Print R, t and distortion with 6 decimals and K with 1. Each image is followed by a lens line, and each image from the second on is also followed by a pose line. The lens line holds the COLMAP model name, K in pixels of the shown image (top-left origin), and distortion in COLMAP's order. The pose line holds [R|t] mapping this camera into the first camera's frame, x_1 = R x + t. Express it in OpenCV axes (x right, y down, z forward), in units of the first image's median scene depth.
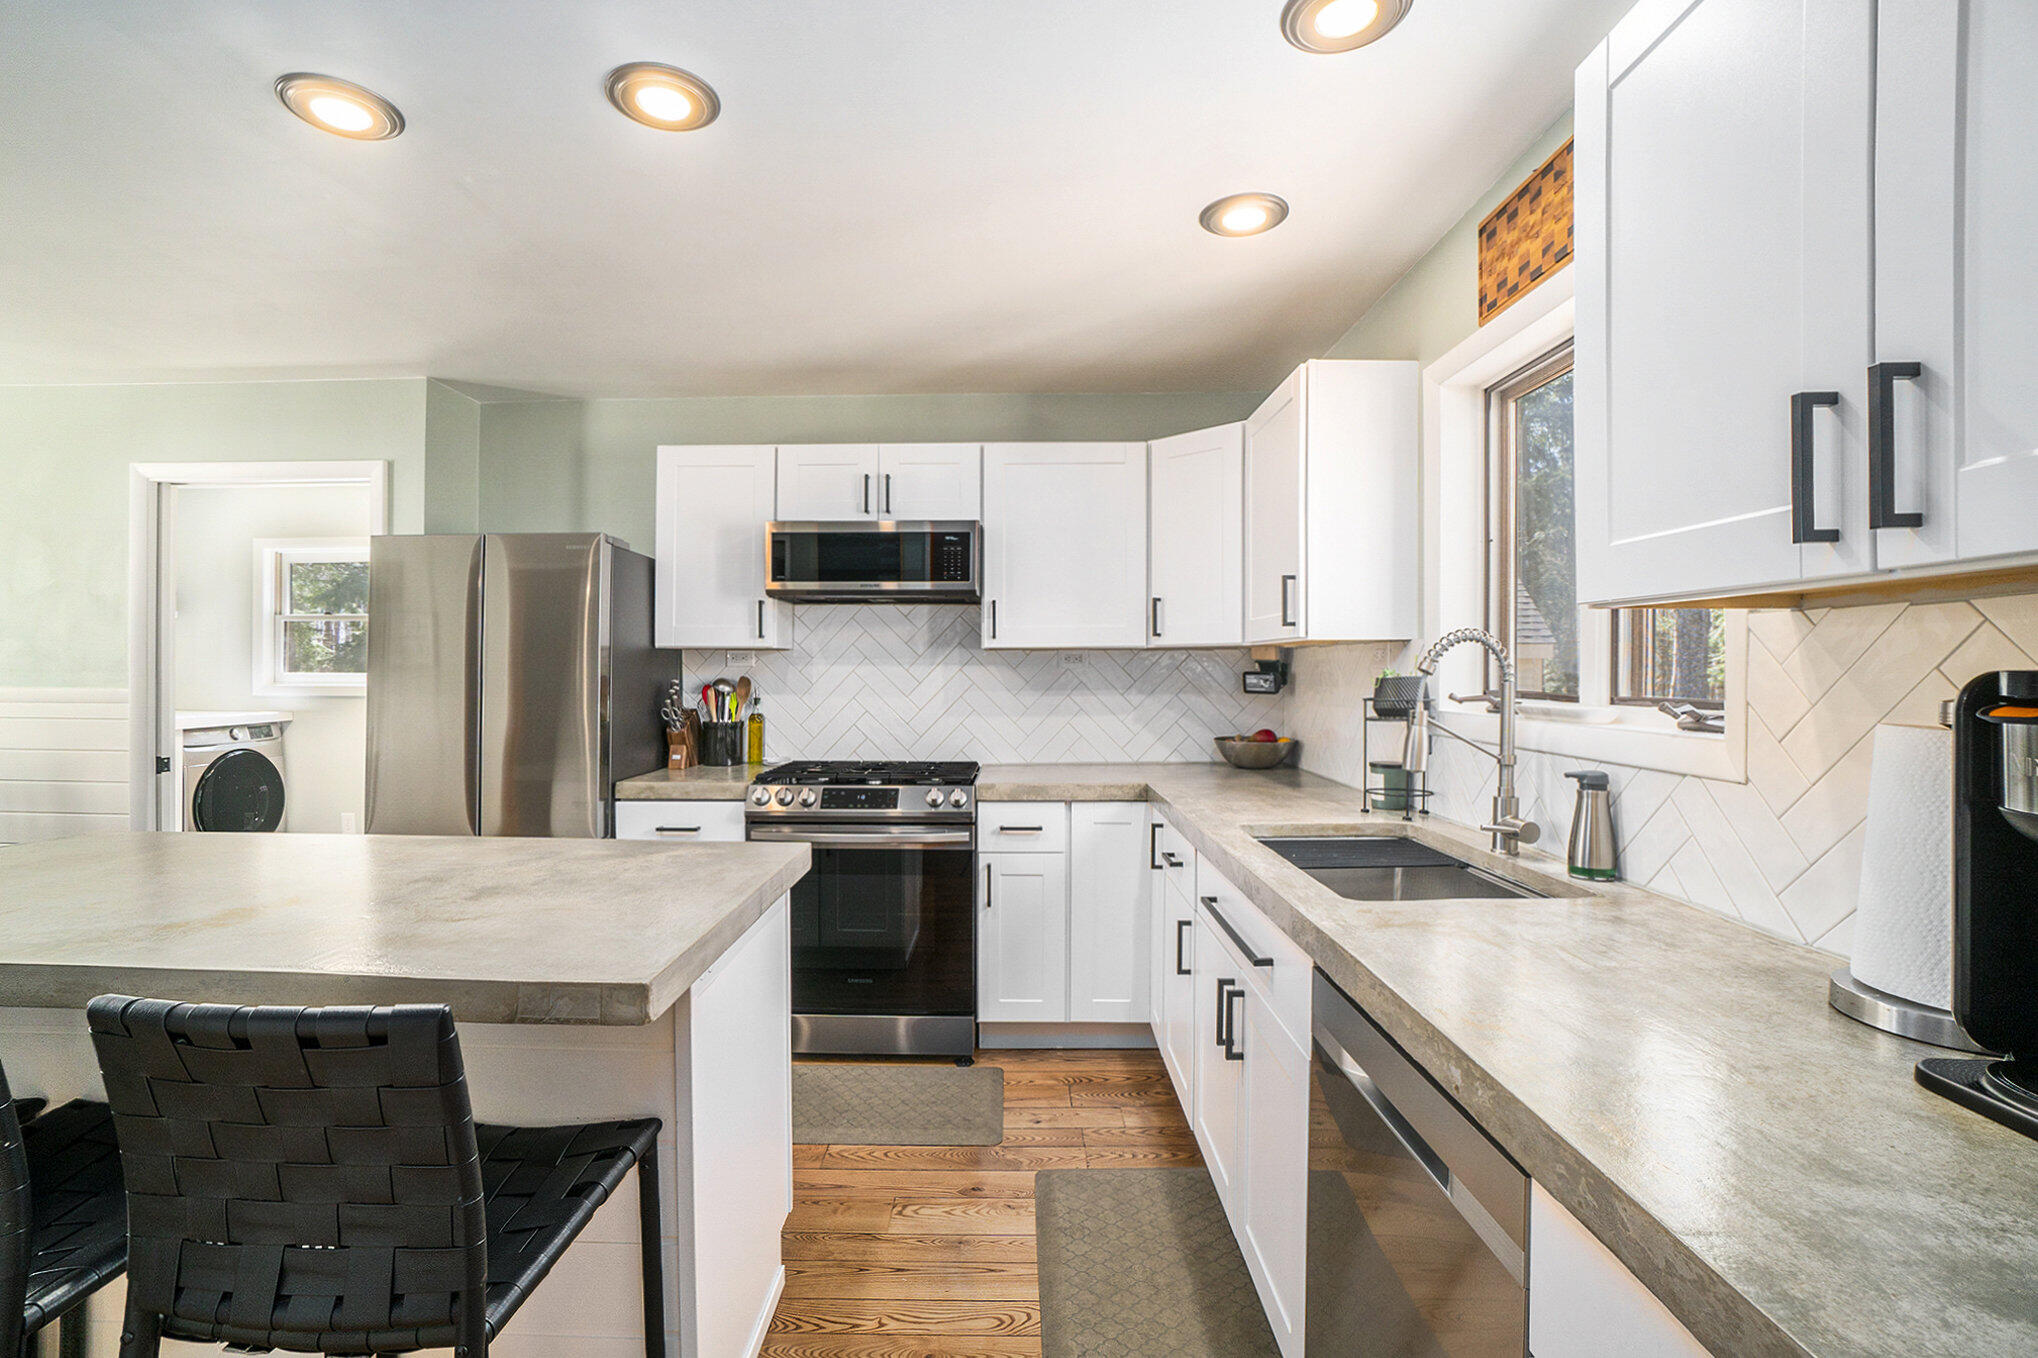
lens RADIAL K [[941.2, 0, 1000.8], [0, 941.2, 665.6], [0, 0, 1]] dist [-0.026405, 0.006441]
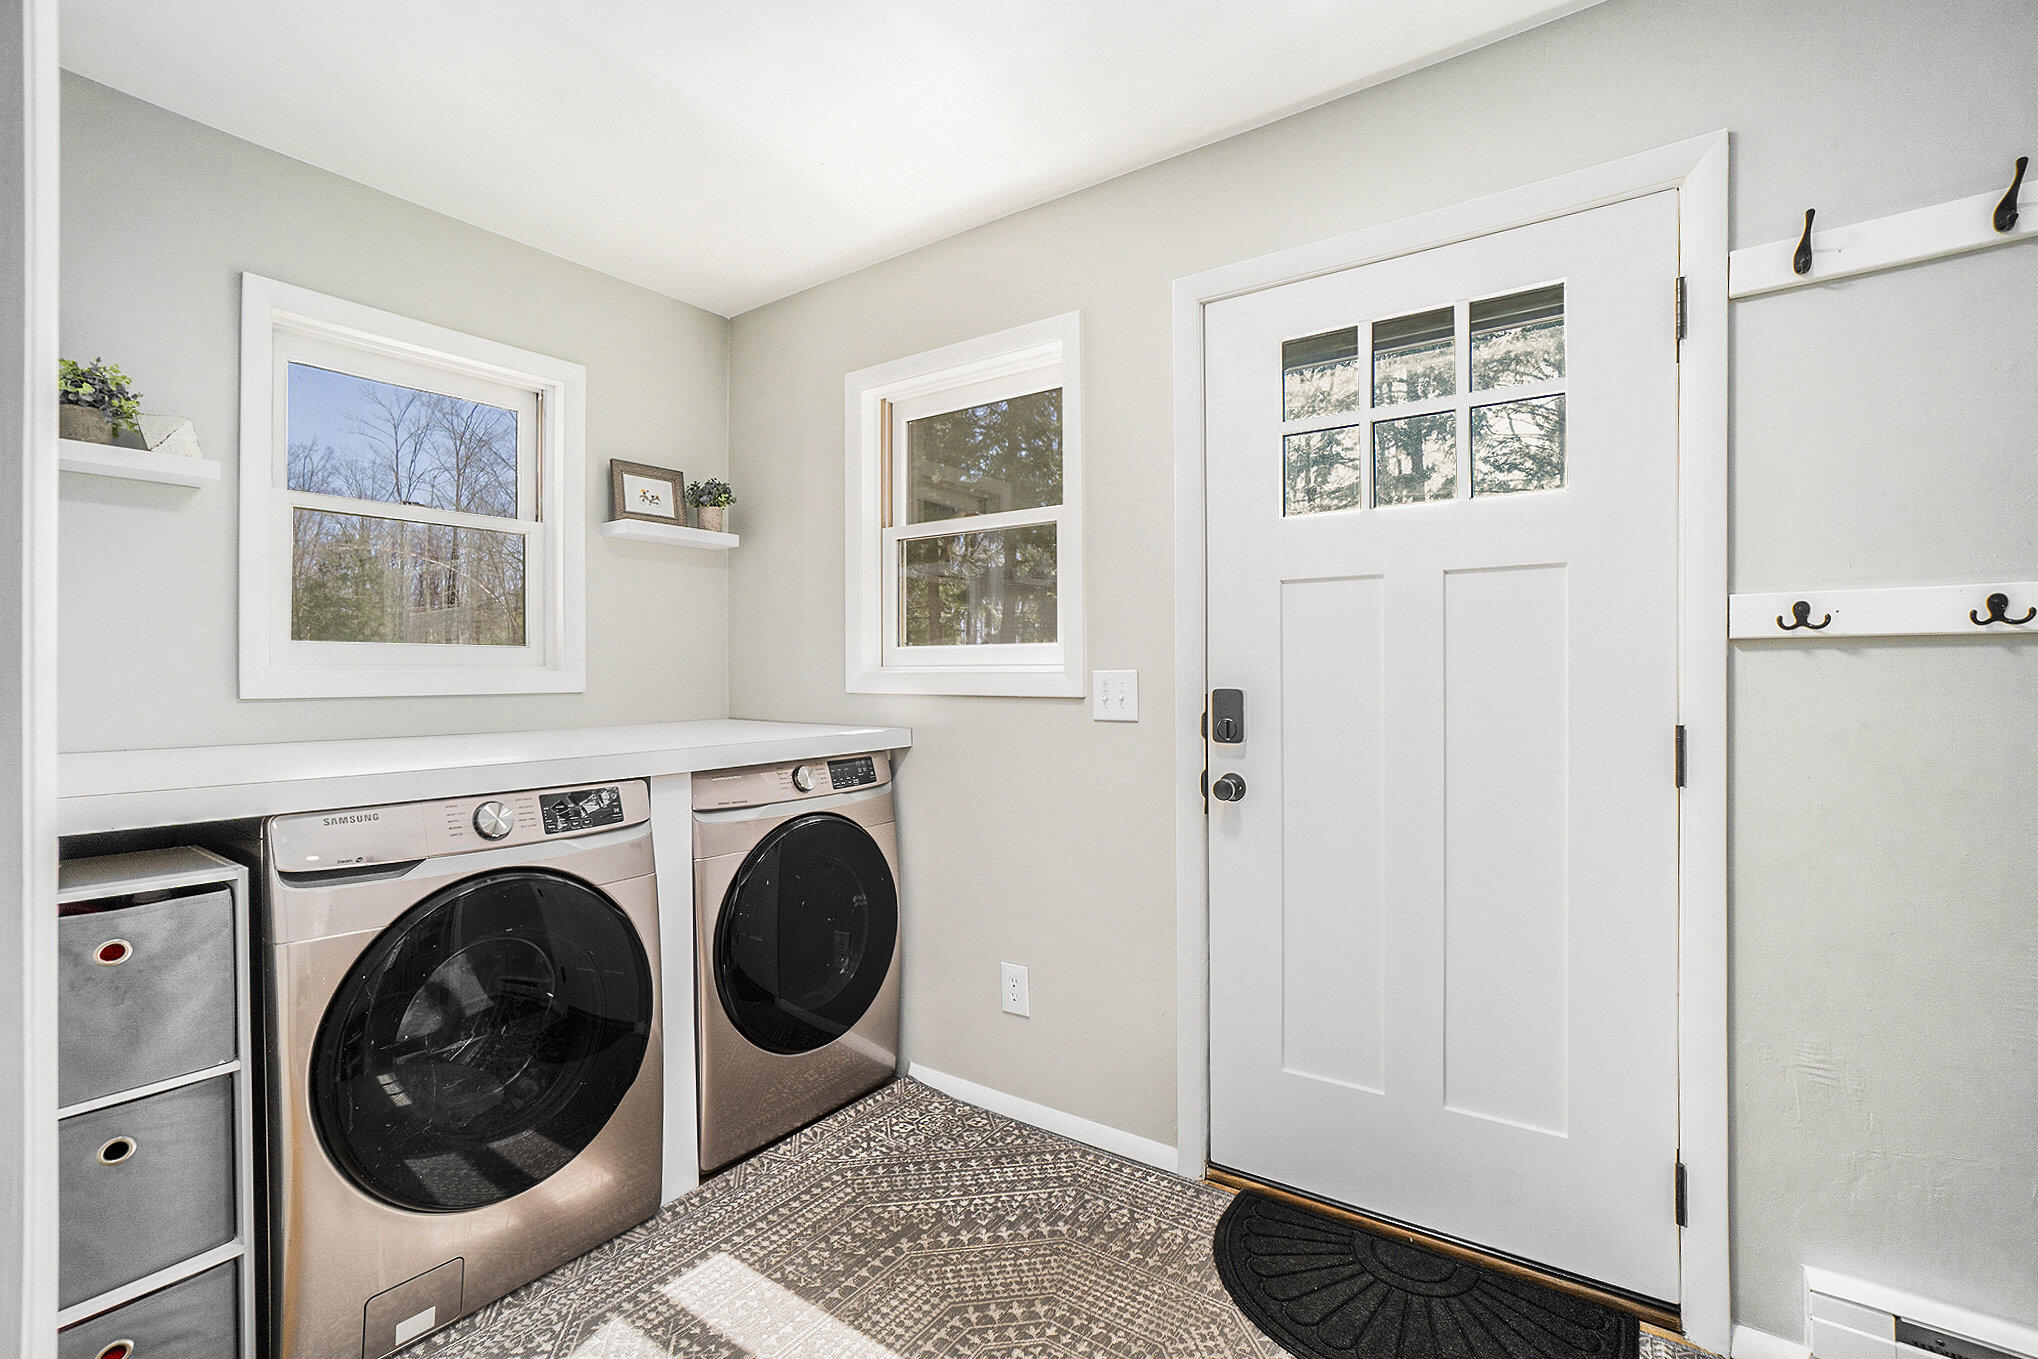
lens RADIAL K [[941.2, 0, 1016.2], [0, 941.2, 663.3], [0, 0, 1]] dist [-0.026405, 0.006441]
pose [[0.830467, -0.001615, -0.557065, -0.473822], [0.006263, 0.999960, 0.006438, 0.014803], [0.557032, -0.008836, 0.830444, 0.663350]]
